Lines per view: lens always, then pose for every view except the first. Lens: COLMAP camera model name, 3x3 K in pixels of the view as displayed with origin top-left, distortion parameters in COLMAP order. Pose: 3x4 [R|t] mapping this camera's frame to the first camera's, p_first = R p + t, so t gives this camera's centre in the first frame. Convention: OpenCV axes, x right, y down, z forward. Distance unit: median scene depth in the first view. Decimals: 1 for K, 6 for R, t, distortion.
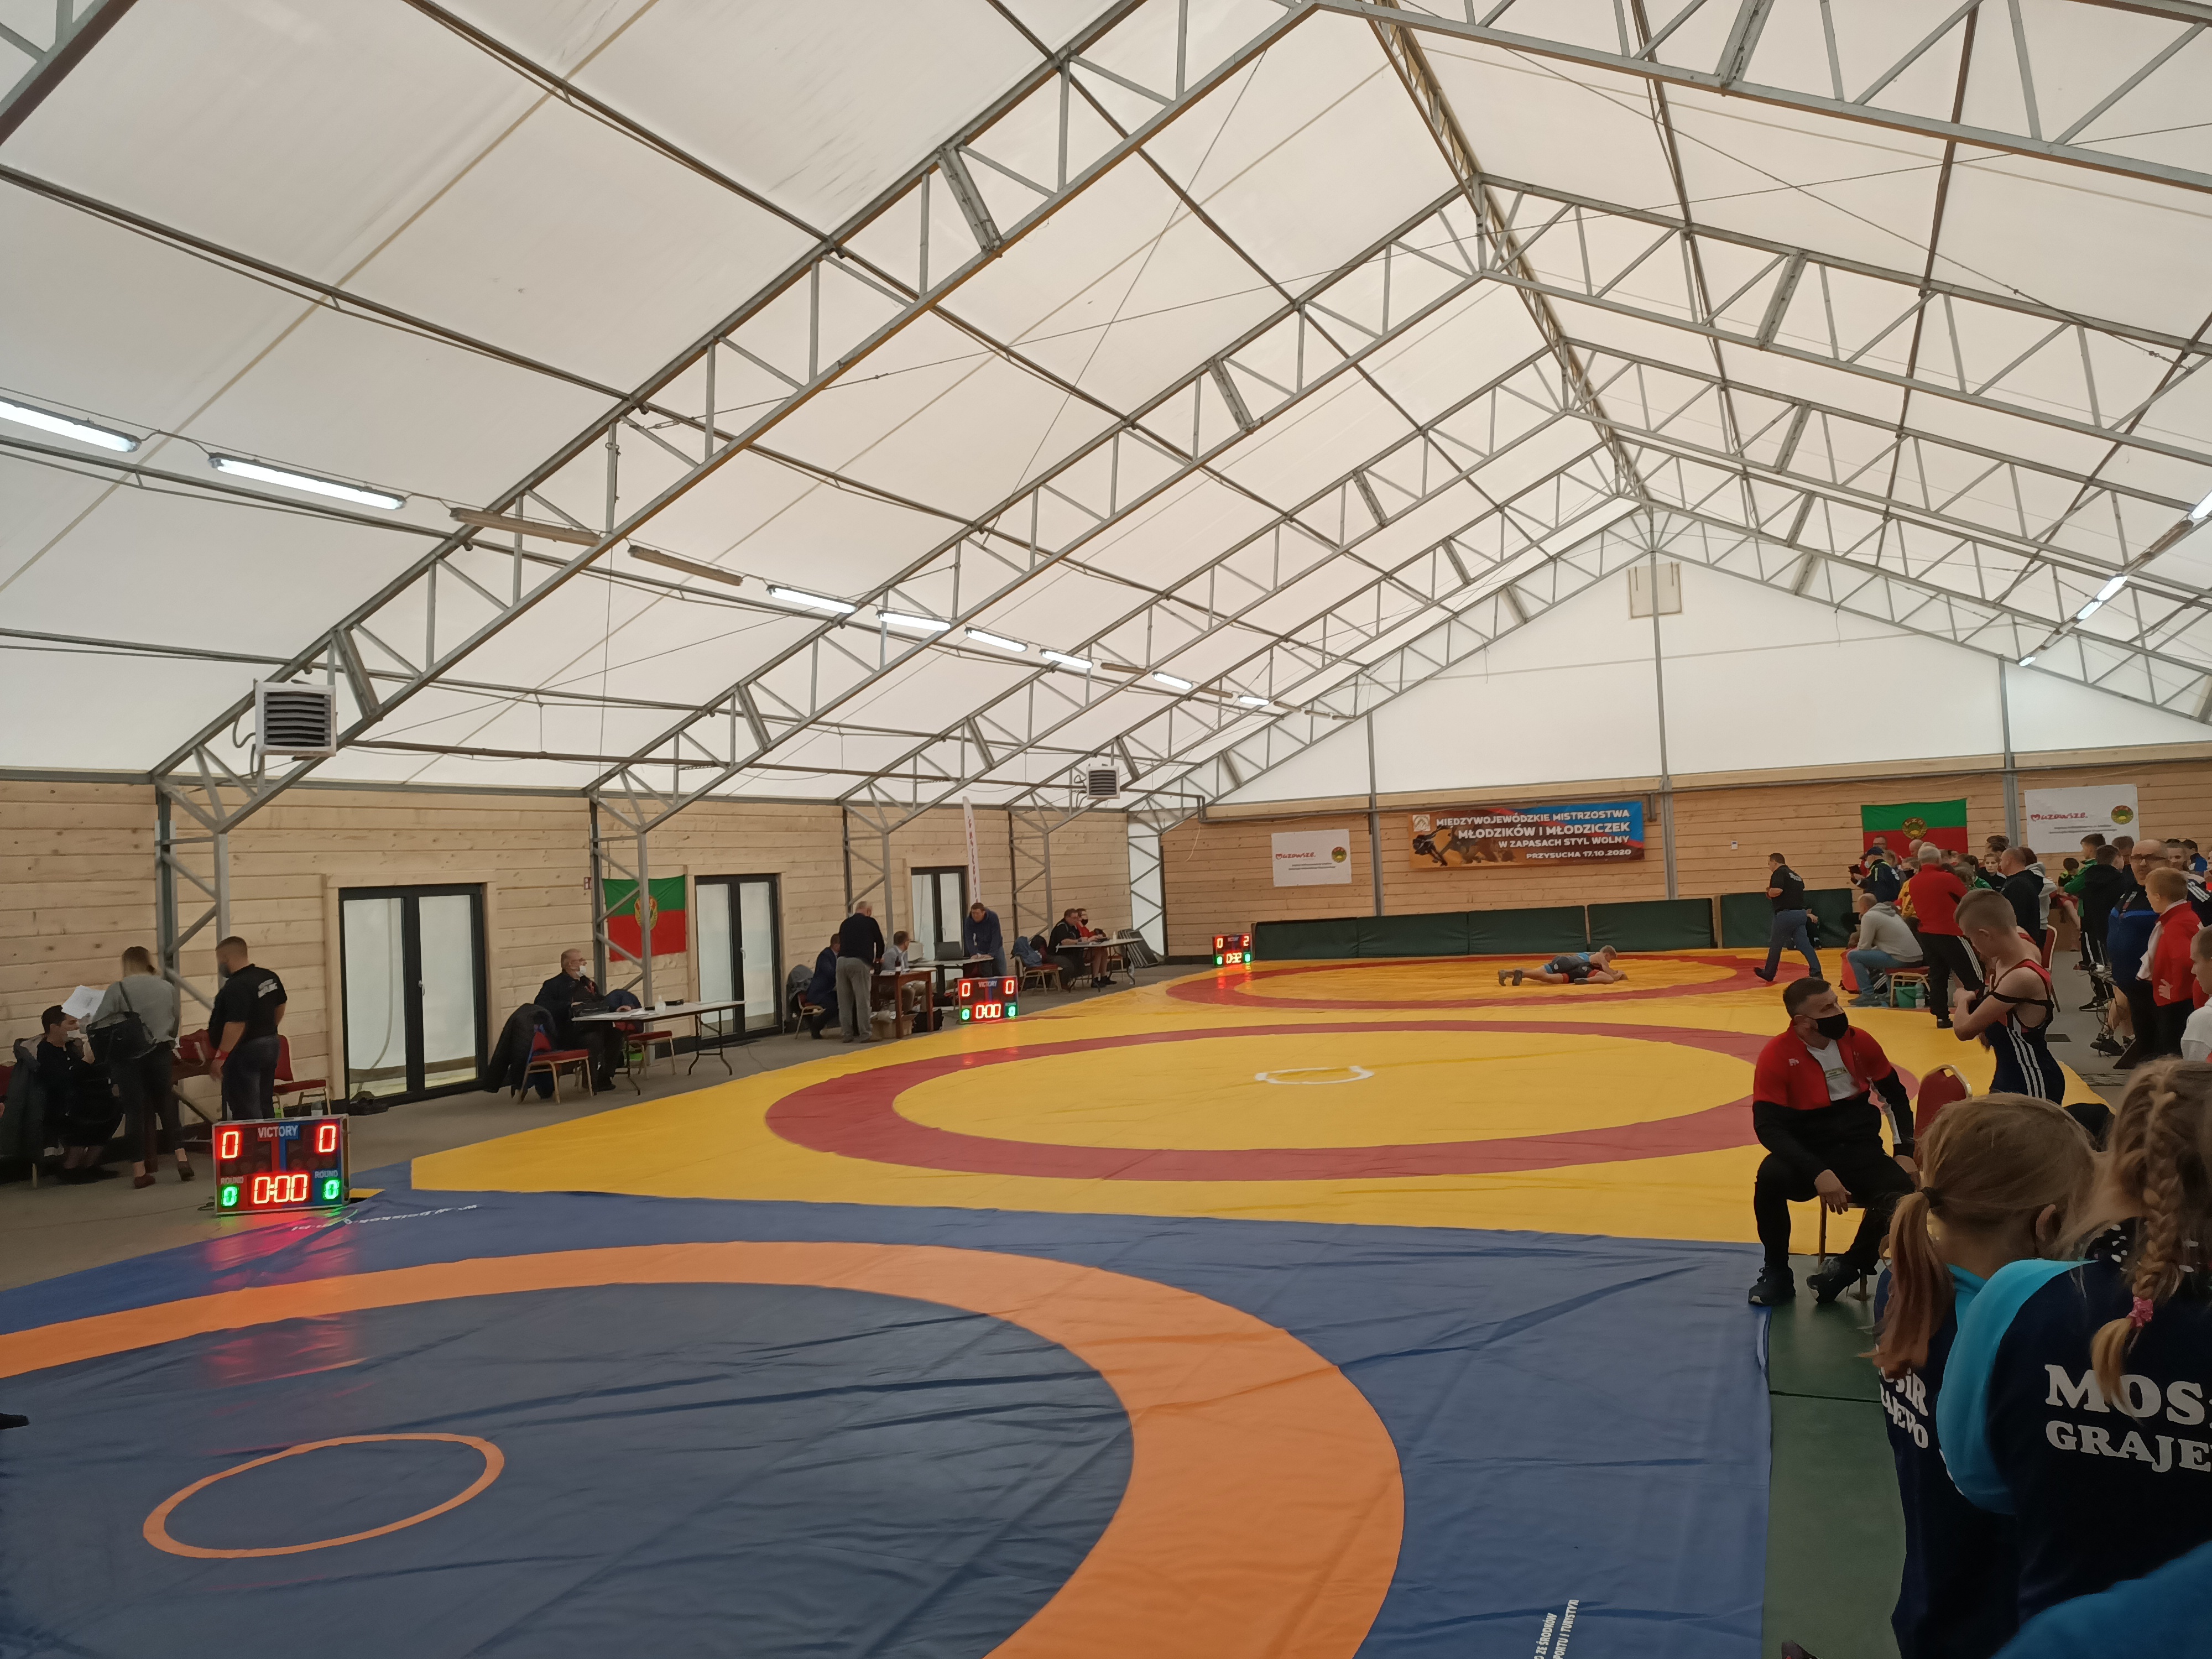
lens RADIAL K [[1636.6, 0, 1106.0], [0, 1636.6, 829.5], [0, 0, 1]] dist [0.085845, 0.002325]
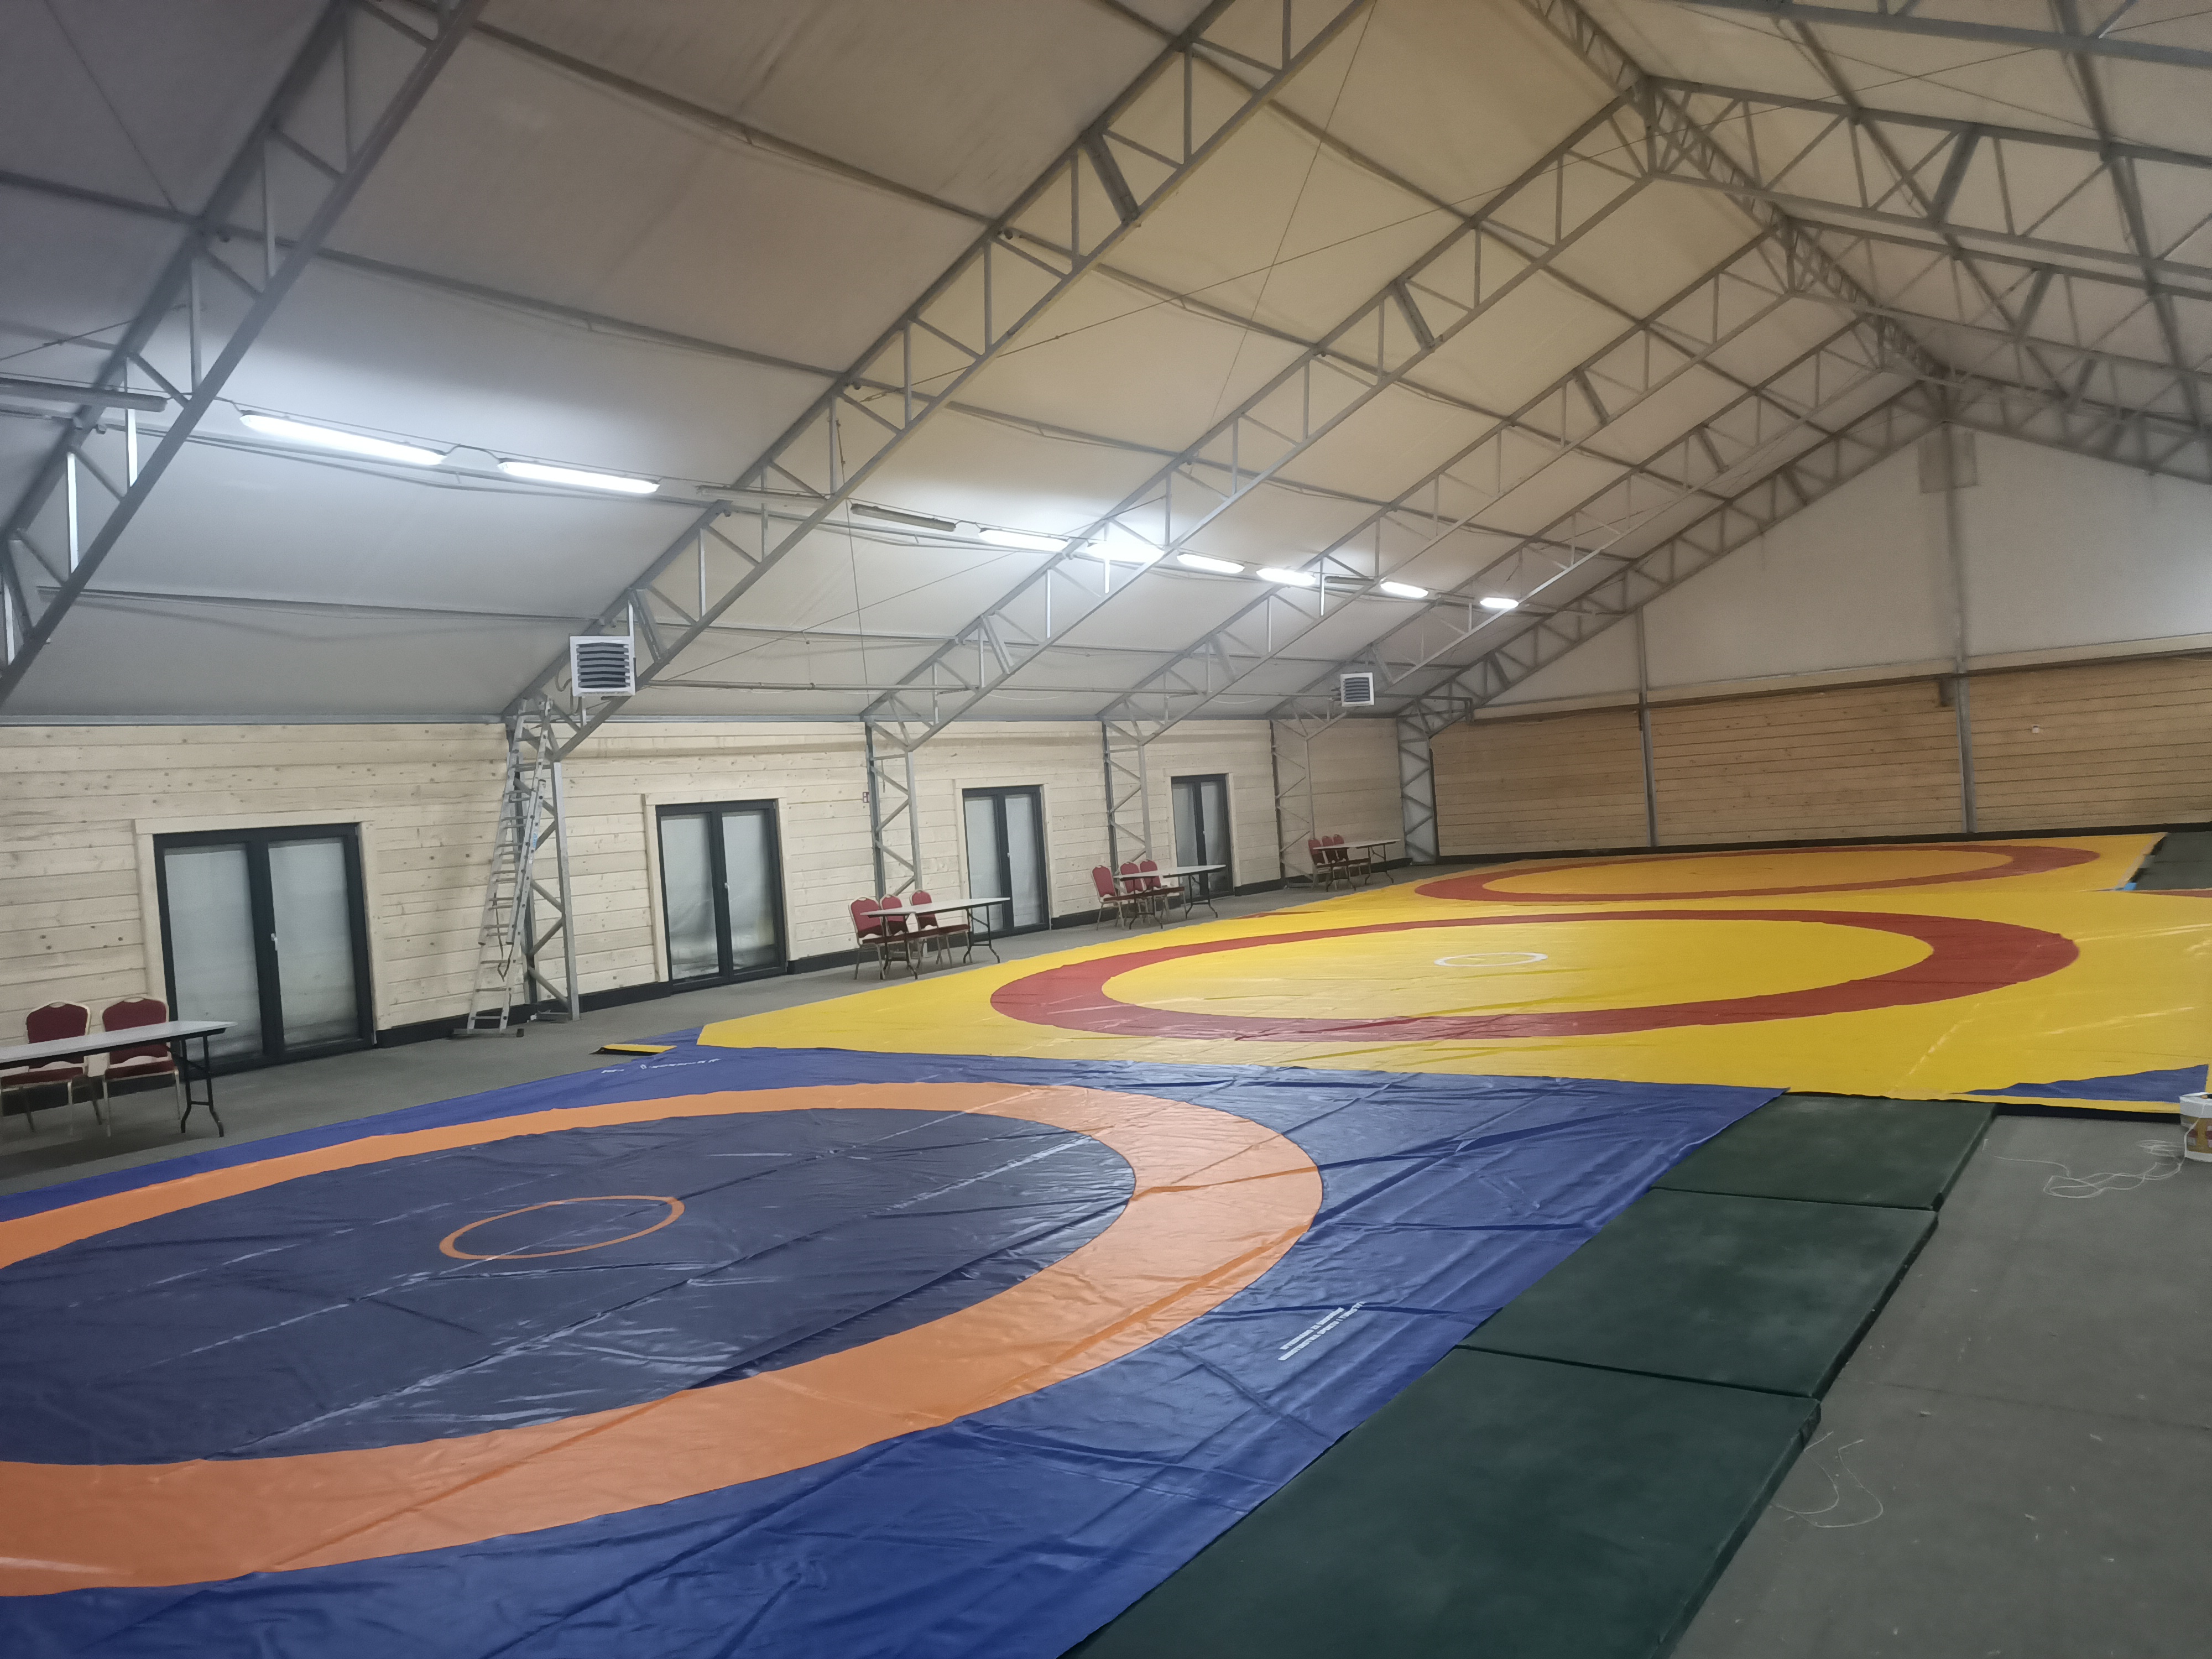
lens RADIAL K [[1625.9, 0, 1106.0], [0, 1625.9, 829.5], [0, 0, 1]] dist [0.062307, -0.001835]
pose [[0.979536, -0.019865, -0.200286, 0.086126], [0.031049, 0.998119, 0.052857, 0.000782], [0.198860, -0.057994, 0.978311, -0.073415]]
